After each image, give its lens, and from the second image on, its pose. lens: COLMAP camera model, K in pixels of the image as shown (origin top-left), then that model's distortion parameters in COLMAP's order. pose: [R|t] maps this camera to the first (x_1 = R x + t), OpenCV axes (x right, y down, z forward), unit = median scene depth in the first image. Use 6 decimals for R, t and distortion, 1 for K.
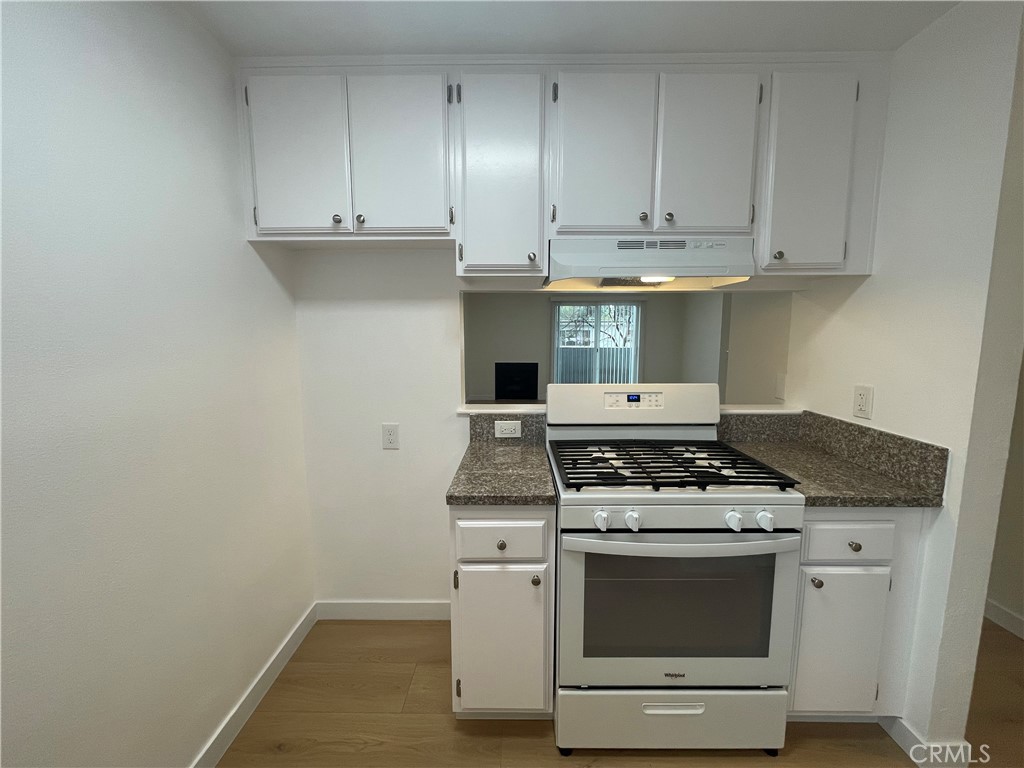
lens RADIAL K [[414.9, 0, 512.0], [0, 414.9, 384.0], [0, 0, 1]] dist [-0.001920, -0.000187]
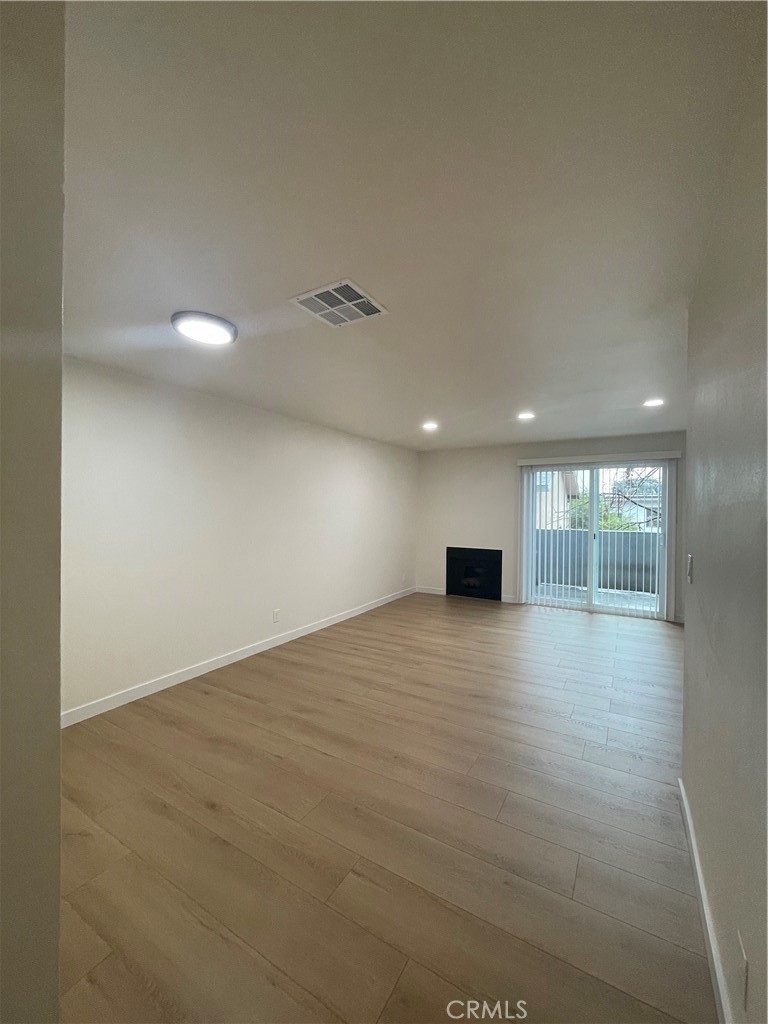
lens RADIAL K [[414.9, 0, 384.0], [0, 414.9, 512.0], [0, 0, 1]] dist [-0.001920, -0.000187]
pose [[0.866374, 0.010159, -0.499293, 1.371799], [-0.068129, 0.992850, -0.098017, -0.176501], [0.494727, 0.118936, 0.860871, 1.463677]]
